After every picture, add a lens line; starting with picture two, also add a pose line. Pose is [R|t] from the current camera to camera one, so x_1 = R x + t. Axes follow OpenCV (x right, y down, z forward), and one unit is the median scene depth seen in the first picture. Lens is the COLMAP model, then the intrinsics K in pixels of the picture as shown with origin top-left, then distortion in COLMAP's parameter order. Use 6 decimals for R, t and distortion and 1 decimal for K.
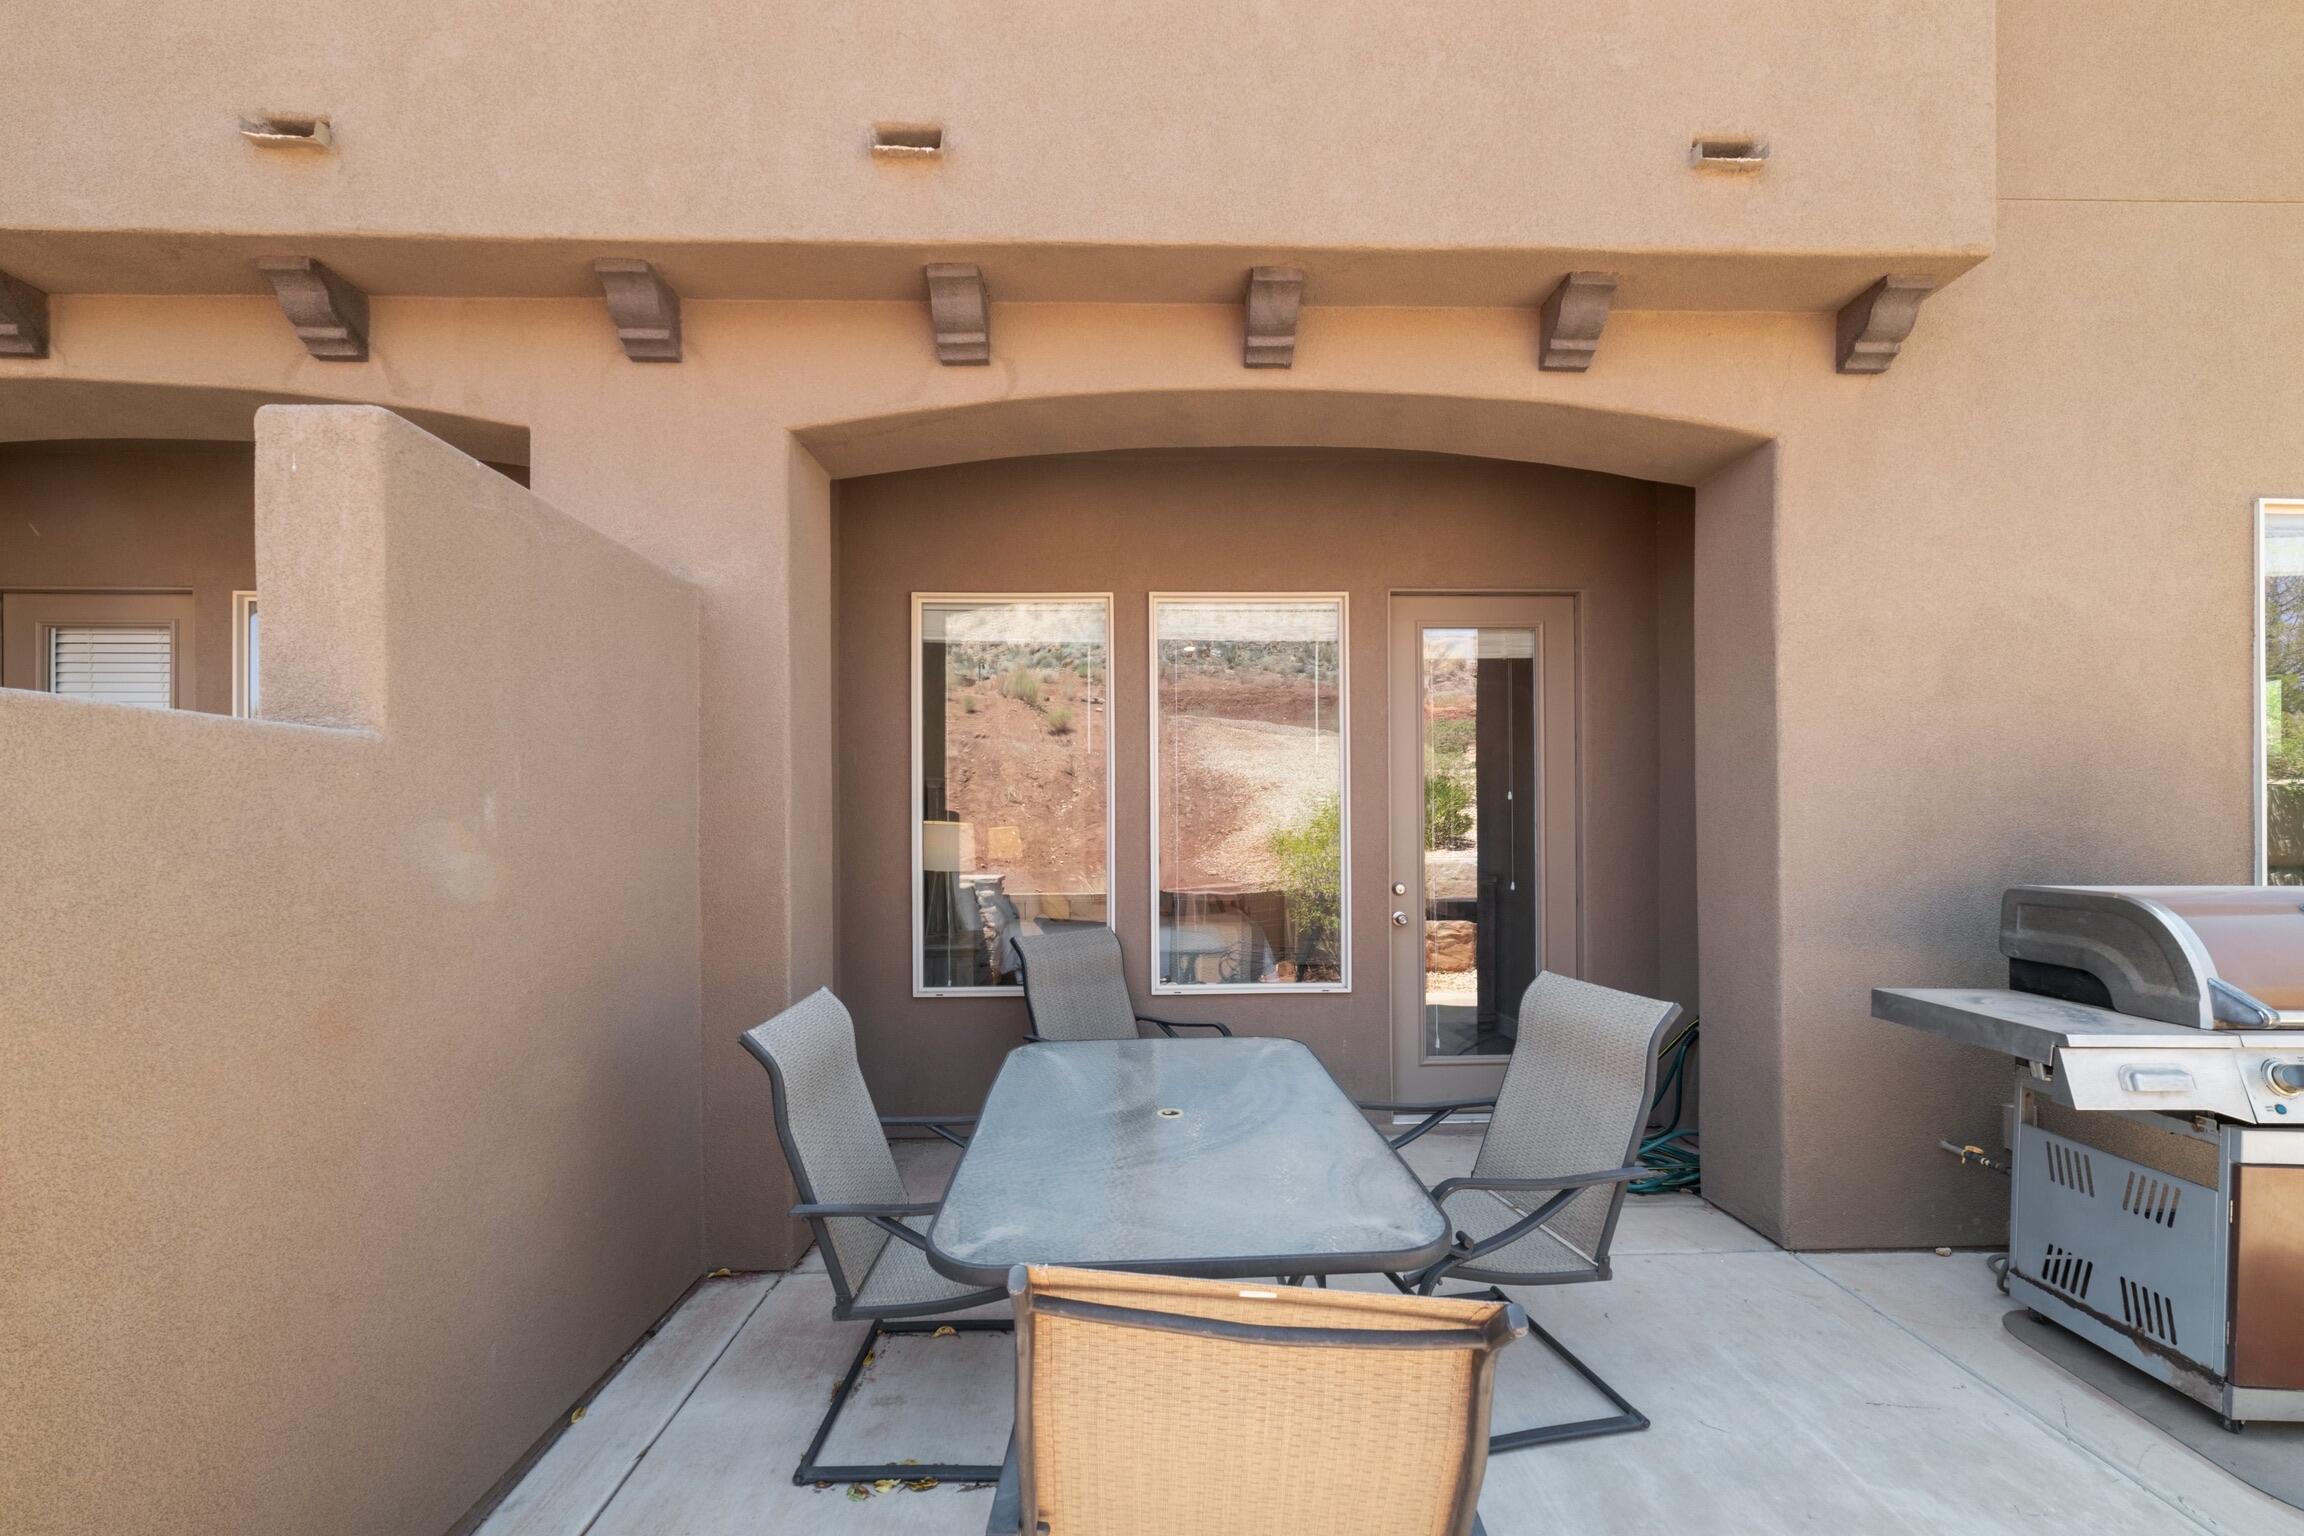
lens RADIAL K [[902.9, 0, 1180.2], [0, 902.9, 813.4], [0, 0, 1]] dist [-0.002784, 0.000849]
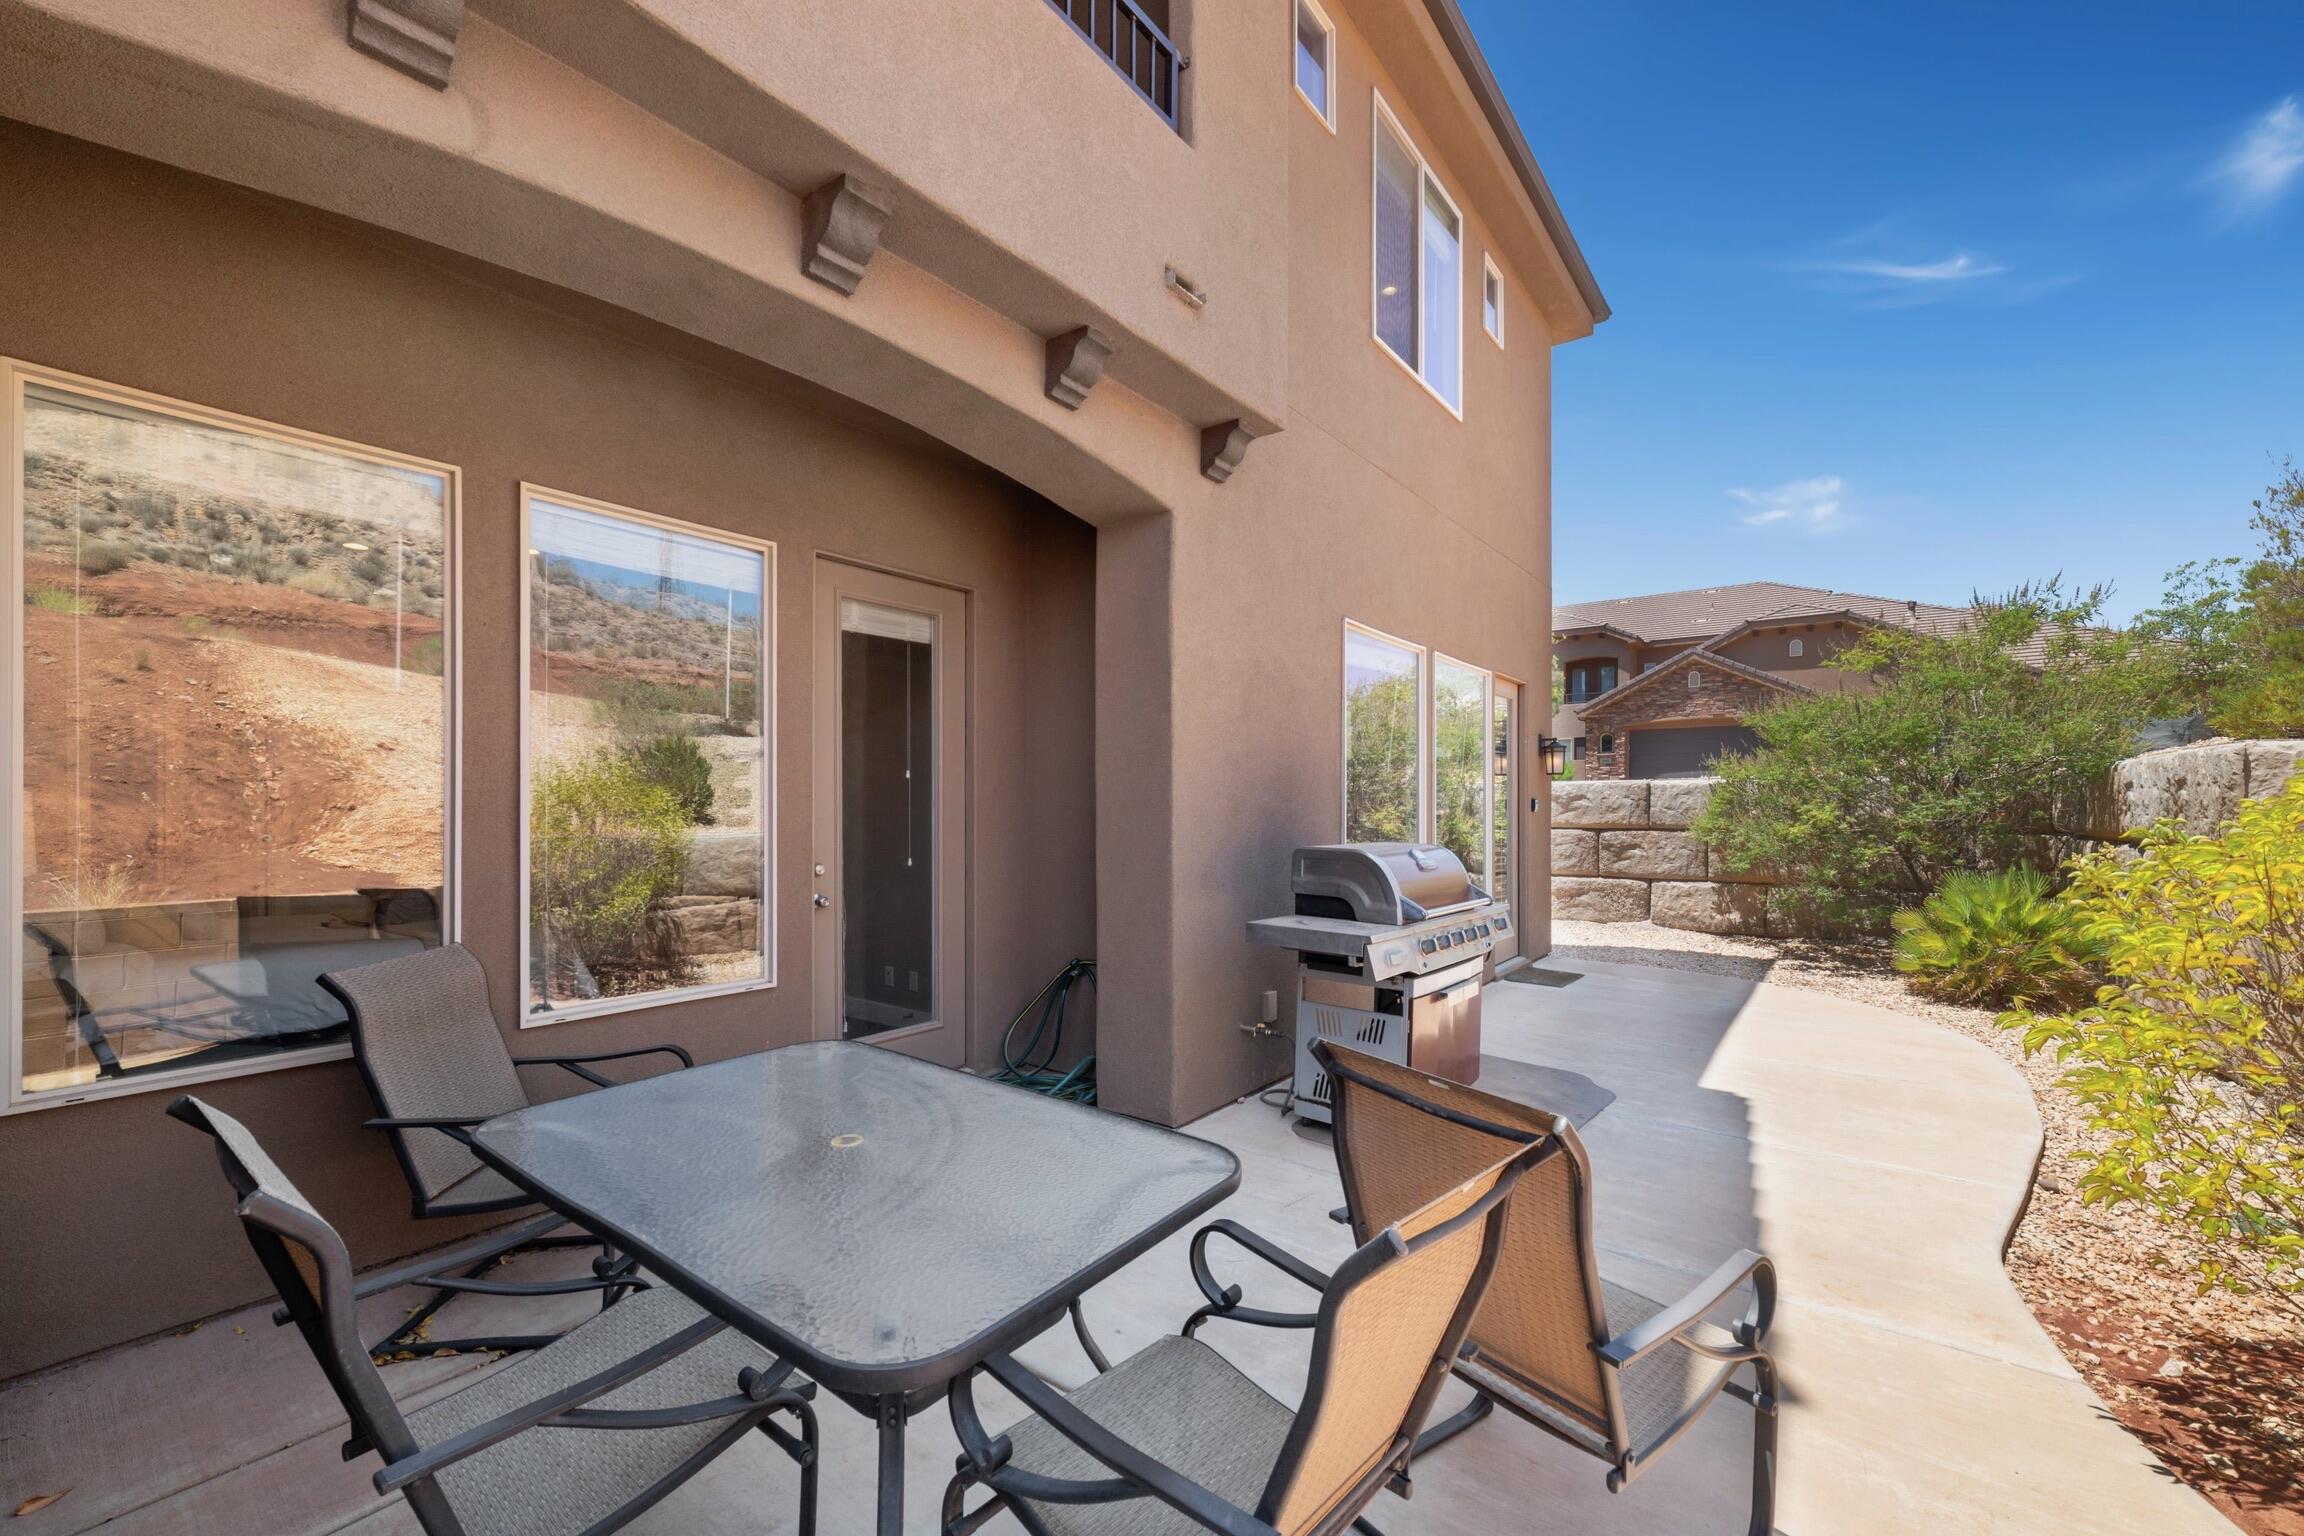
lens RADIAL K [[902.9, 0, 1168.7], [0, 902.9, 787.8], [0, 0, 1]] dist [-0.002784, 0.000849]
pose [[0.637153, 0.022198, 0.770418, -0.361108], [-0.020434, 0.999720, -0.011906, 0.003202], [-0.770467, -0.008157, 0.637428, 0.172360]]
